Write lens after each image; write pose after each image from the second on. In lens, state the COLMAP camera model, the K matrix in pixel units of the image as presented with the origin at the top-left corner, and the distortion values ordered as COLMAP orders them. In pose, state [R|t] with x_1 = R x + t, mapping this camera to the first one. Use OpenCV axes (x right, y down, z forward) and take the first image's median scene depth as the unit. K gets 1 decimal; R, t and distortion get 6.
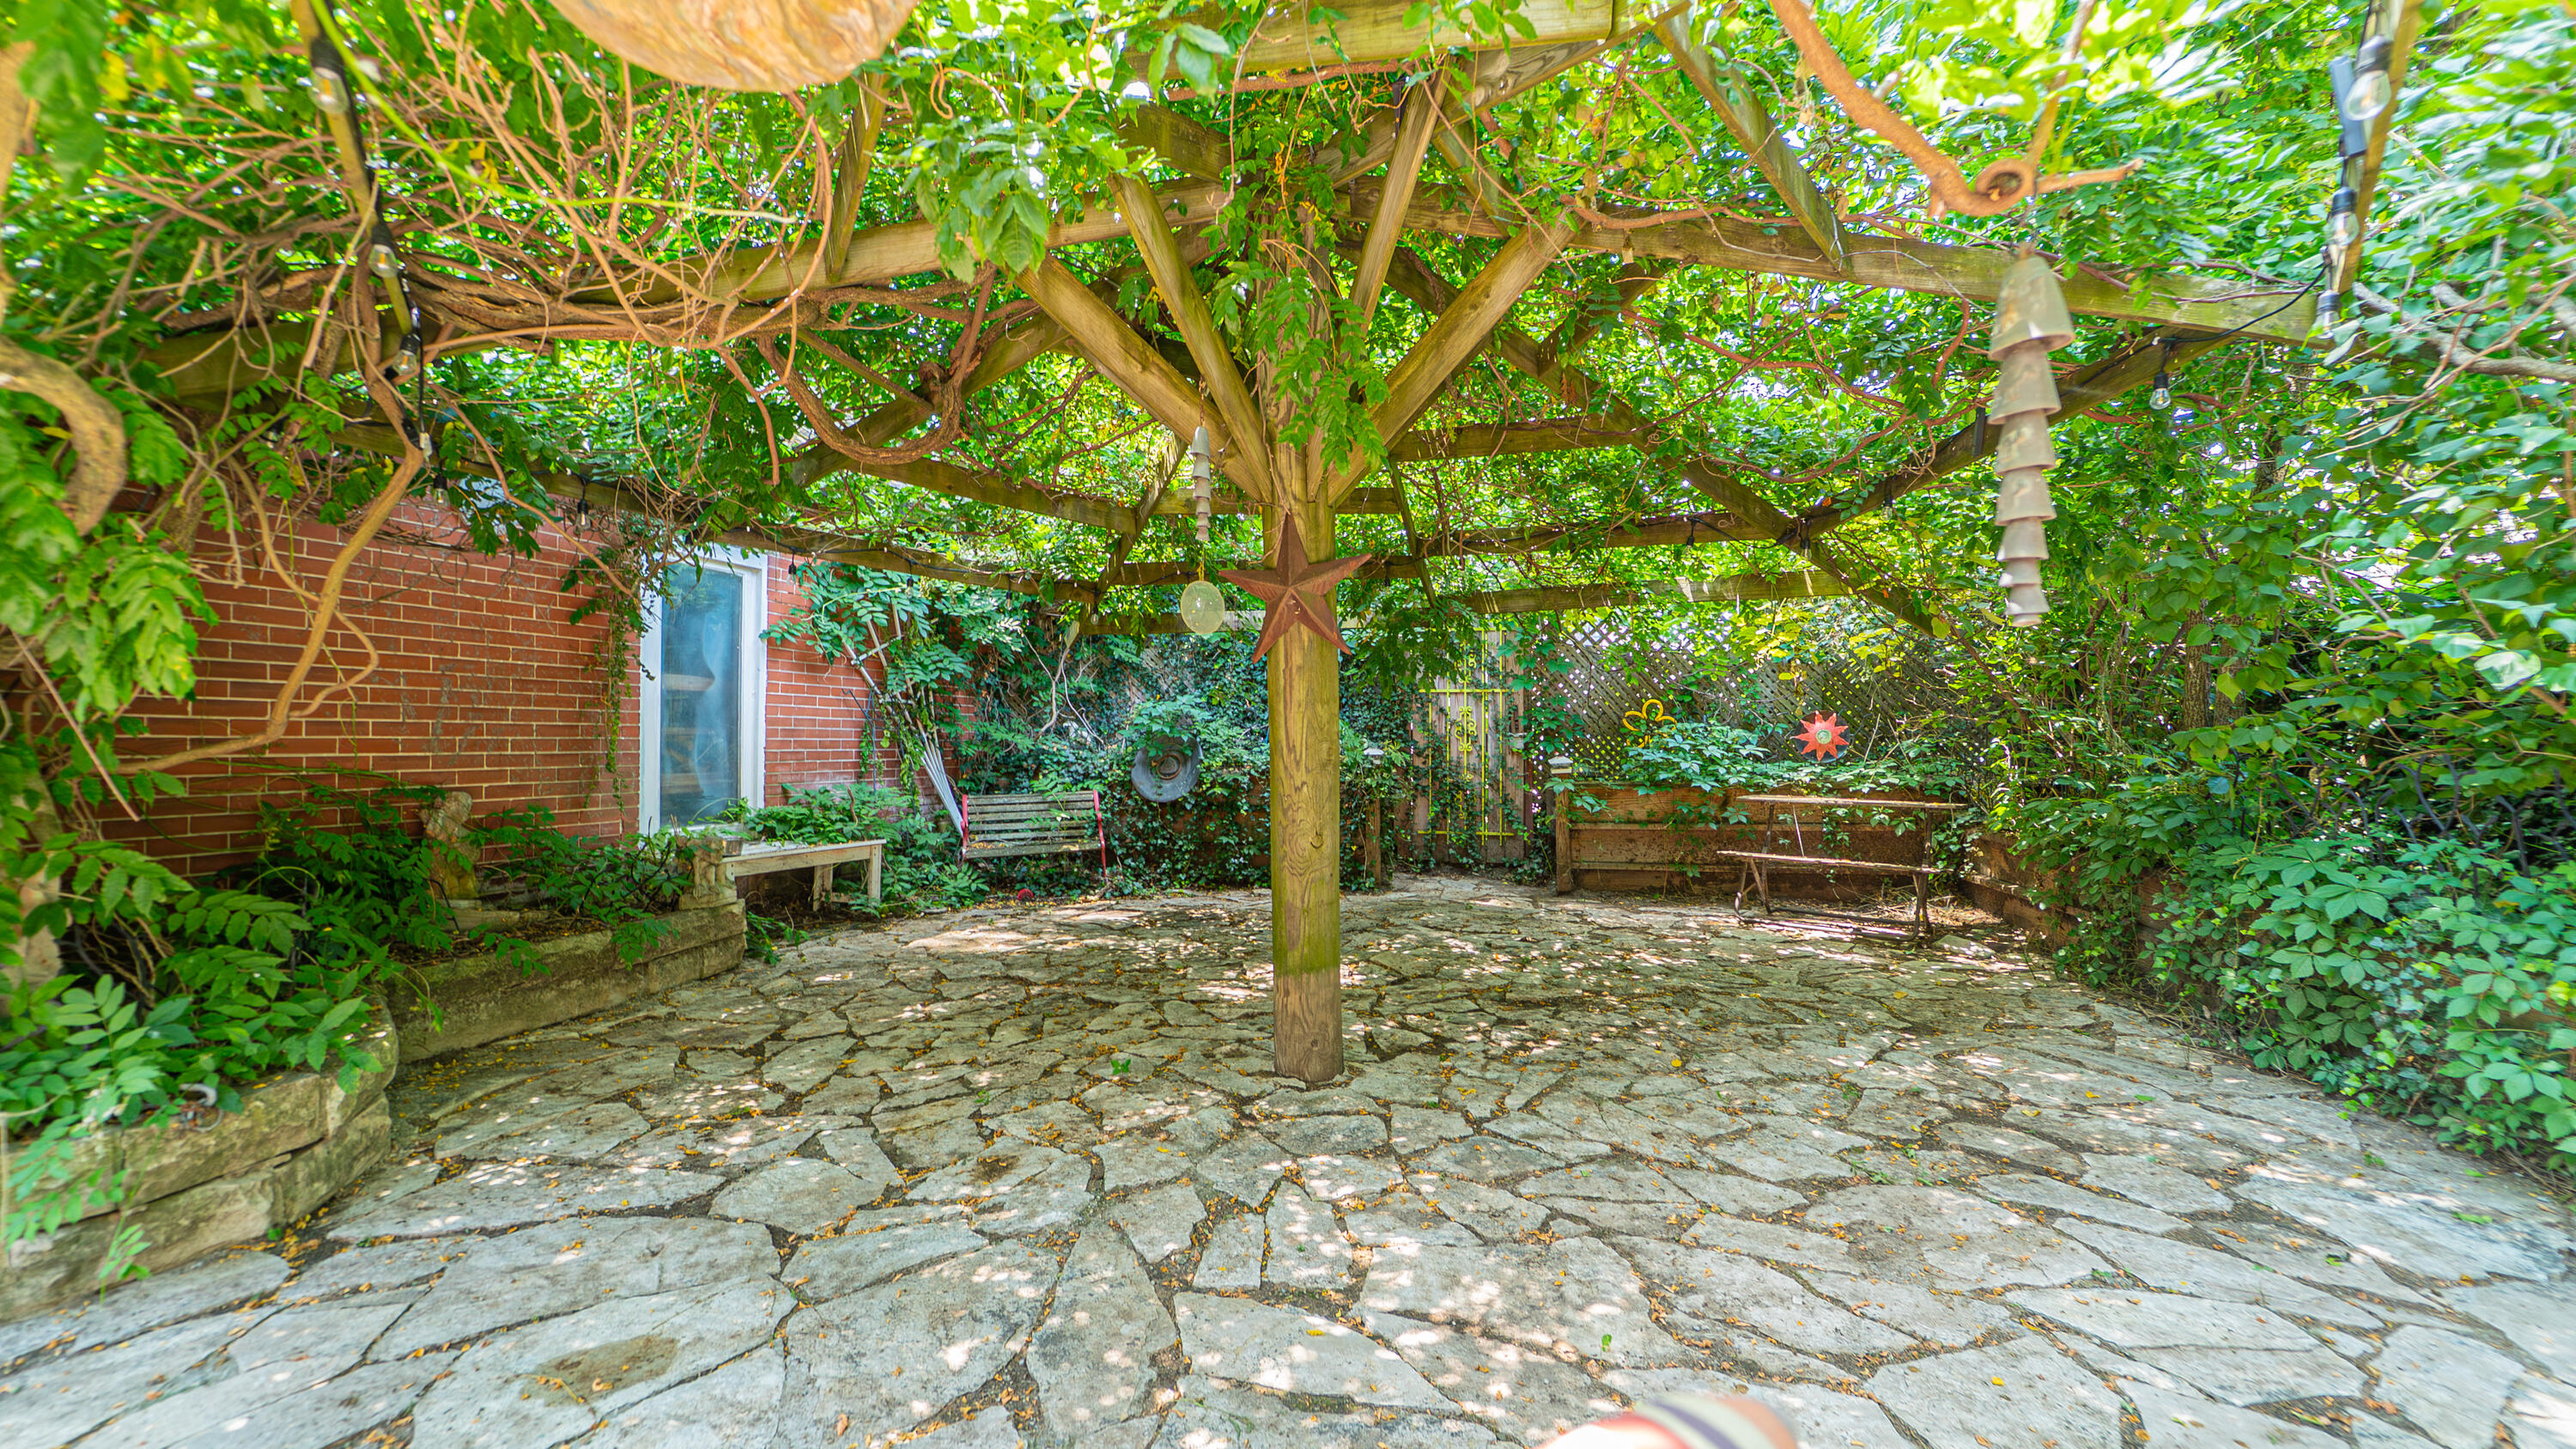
lens RADIAL K [[1033.1, 0, 1293.4], [0, 1033.1, 730.8], [0, 0, 1]] dist [-0.003014, -0.000223]
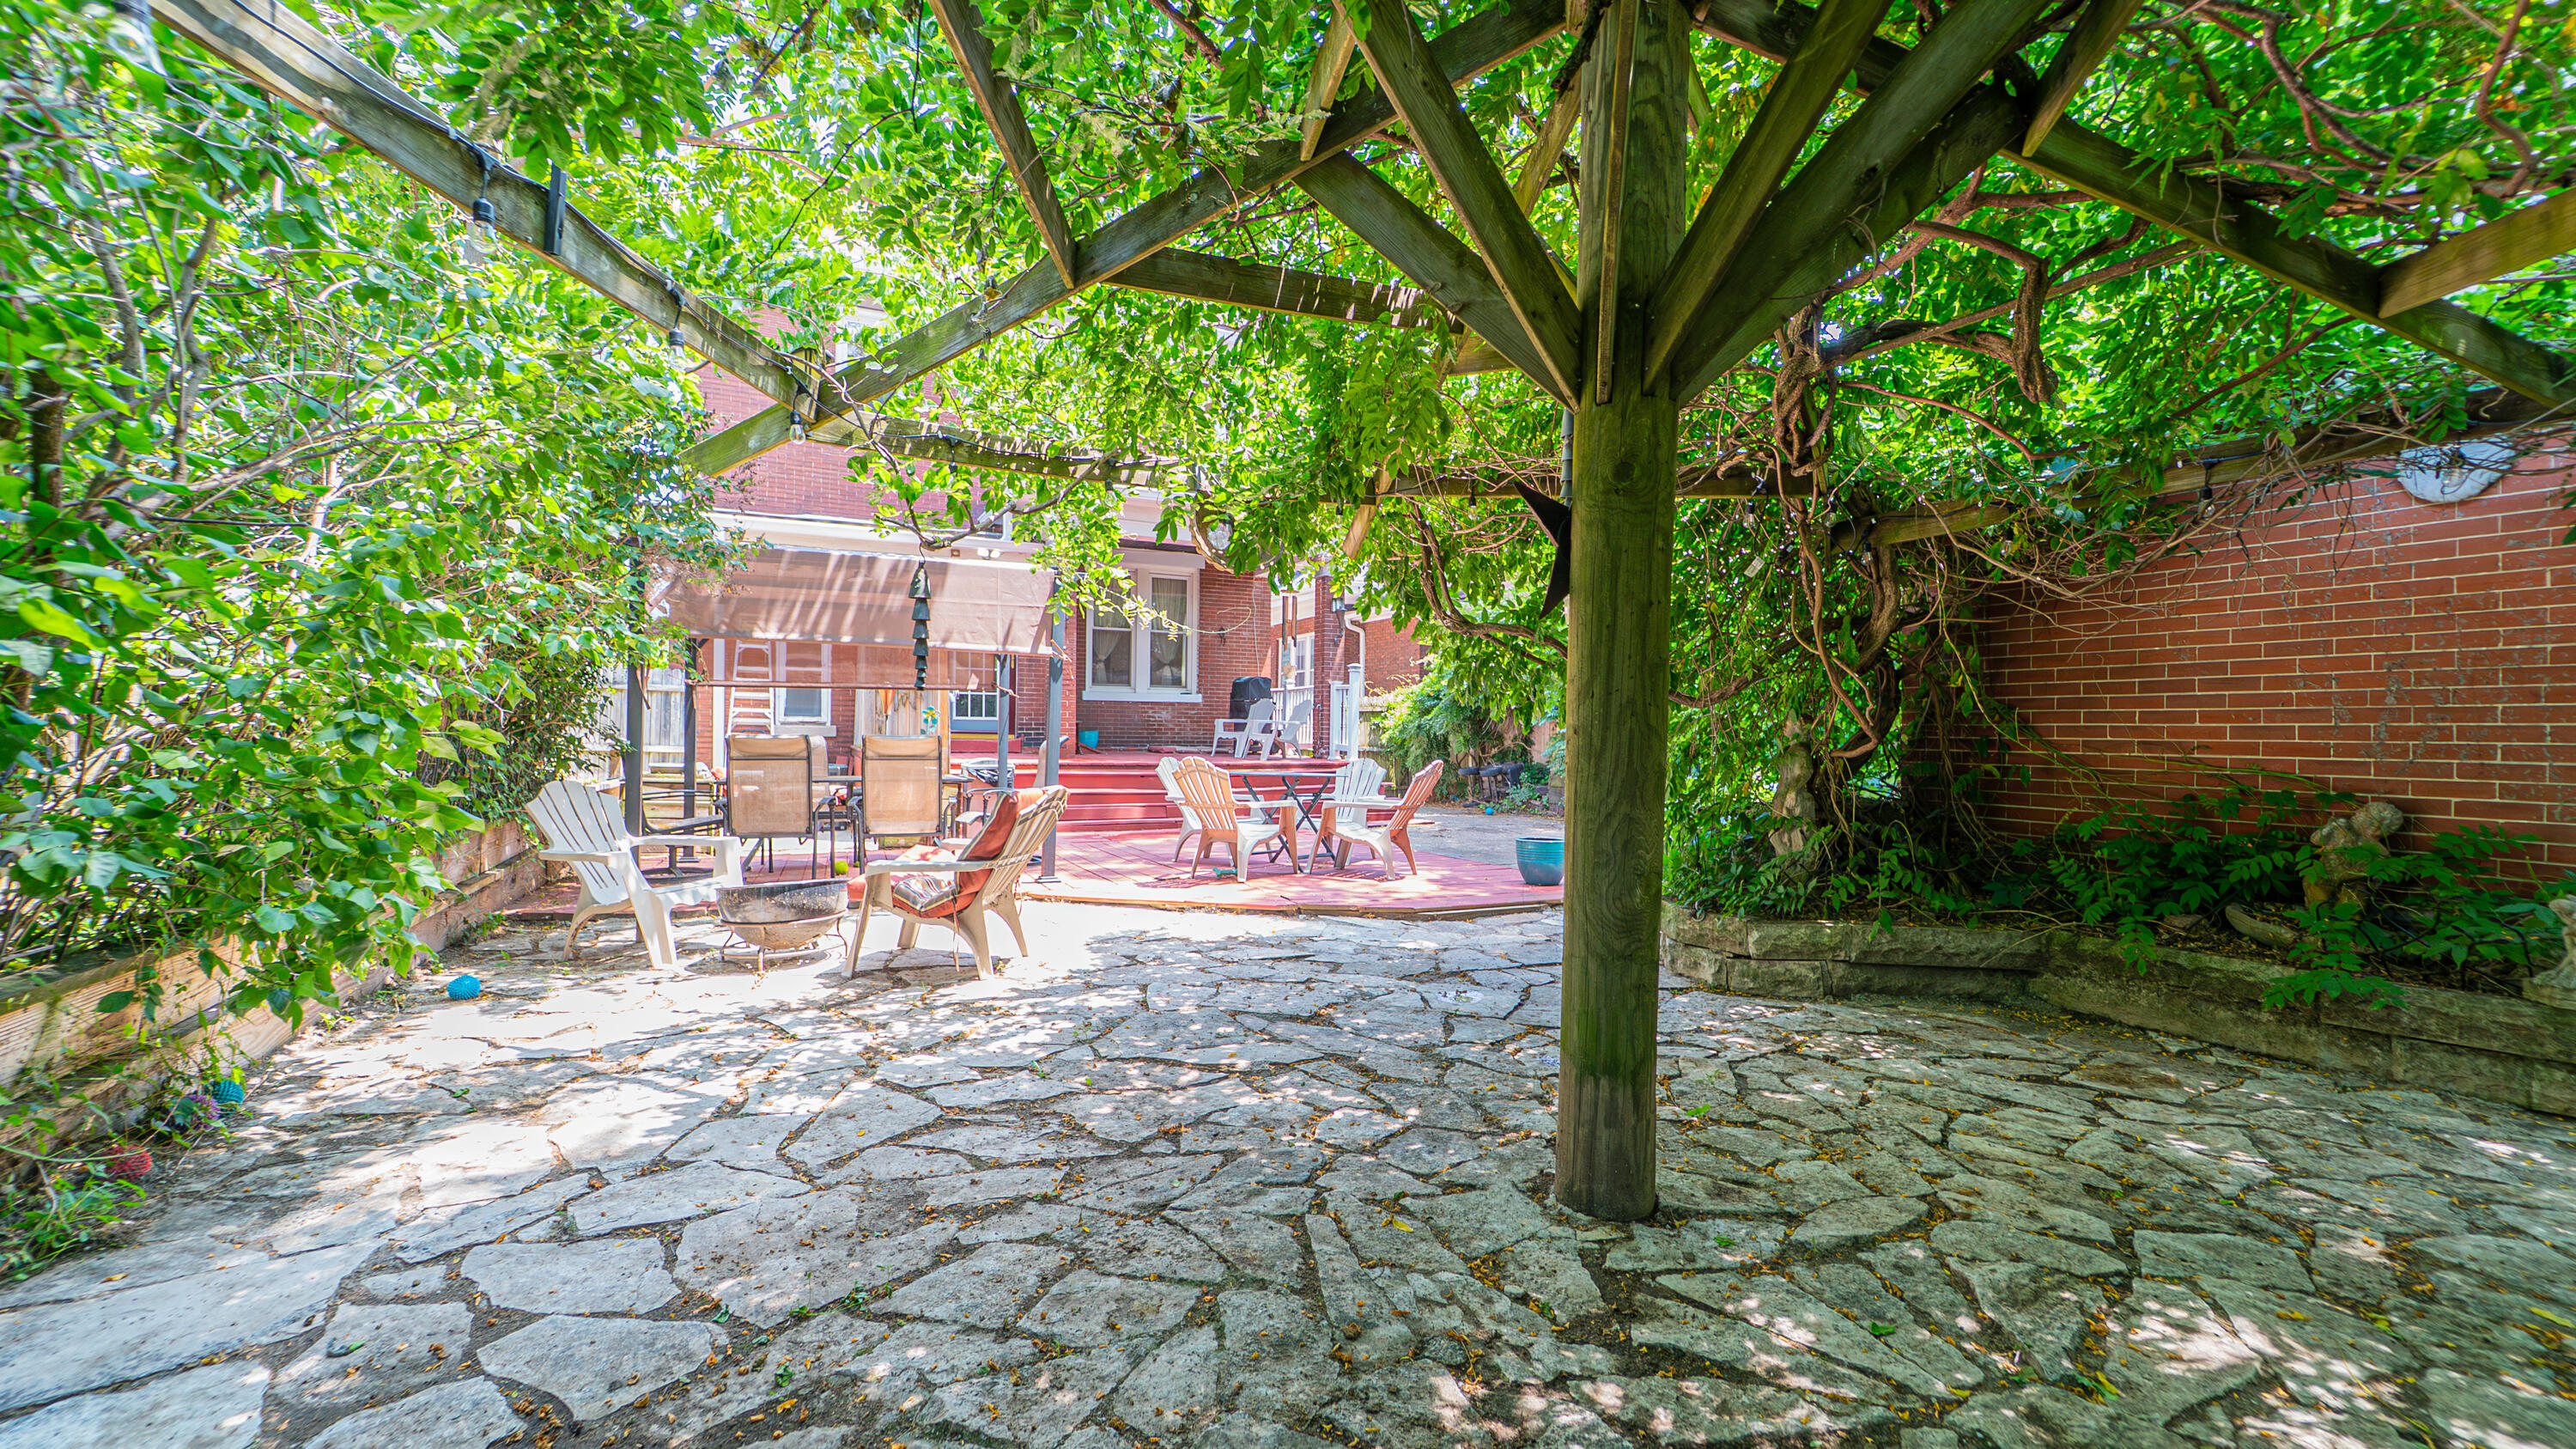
lens RADIAL K [[1033.1, 0, 1290.4], [0, 1033.1, 728.2], [0, 0, 1]] dist [-0.003014, -0.000223]
pose [[-0.765511, -0.011119, -0.643327, 0.699655], [-0.006882, 0.999935, -0.009093, 0.013279], [0.643386, -0.002534, -0.765538, 1.534143]]
